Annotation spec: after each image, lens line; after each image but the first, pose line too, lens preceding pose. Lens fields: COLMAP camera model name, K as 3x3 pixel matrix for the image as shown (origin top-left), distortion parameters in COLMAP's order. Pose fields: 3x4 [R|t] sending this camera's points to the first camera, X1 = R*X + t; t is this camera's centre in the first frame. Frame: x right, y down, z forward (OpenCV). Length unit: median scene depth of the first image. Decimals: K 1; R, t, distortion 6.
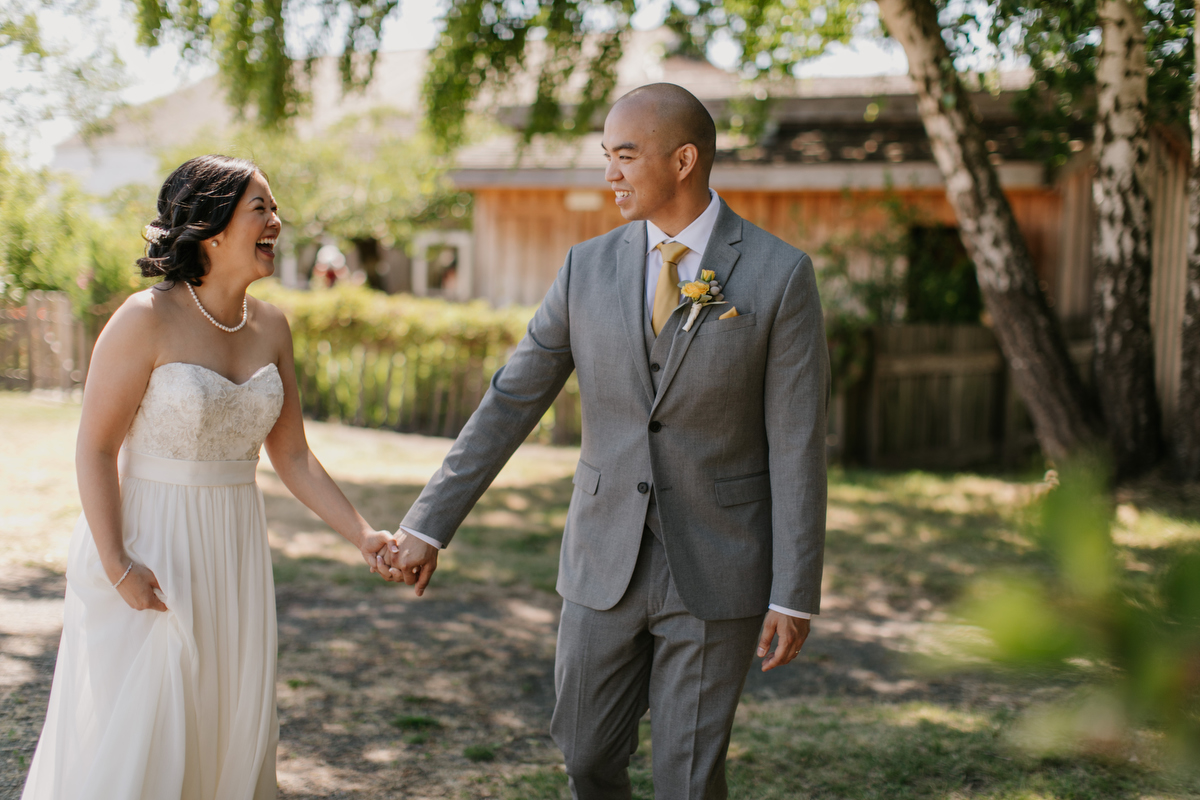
lens RADIAL K [[1719.6, 0, 608.6], [0, 1719.6, 399.0], [0, 0, 1]] dist [0.021834, 0.000000]
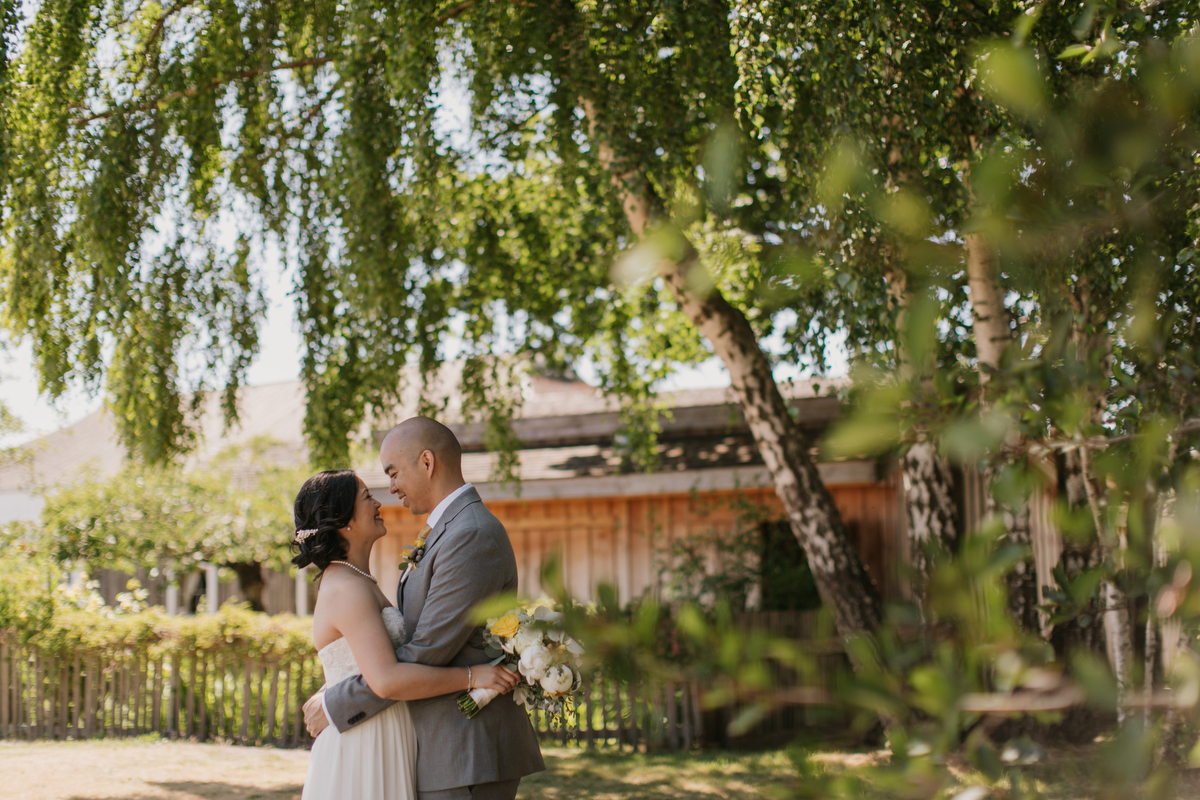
lens RADIAL K [[1719.6, 0, 598.3], [0, 1719.6, 393.3], [0, 0, 1]] dist [0.021834, 0.000000]
pose [[0.996829, -0.044065, 0.066261, 0.011181], [0.055594, 0.981408, -0.183706, 0.018492], [-0.056934, 0.186807, 0.980745, -0.101121]]
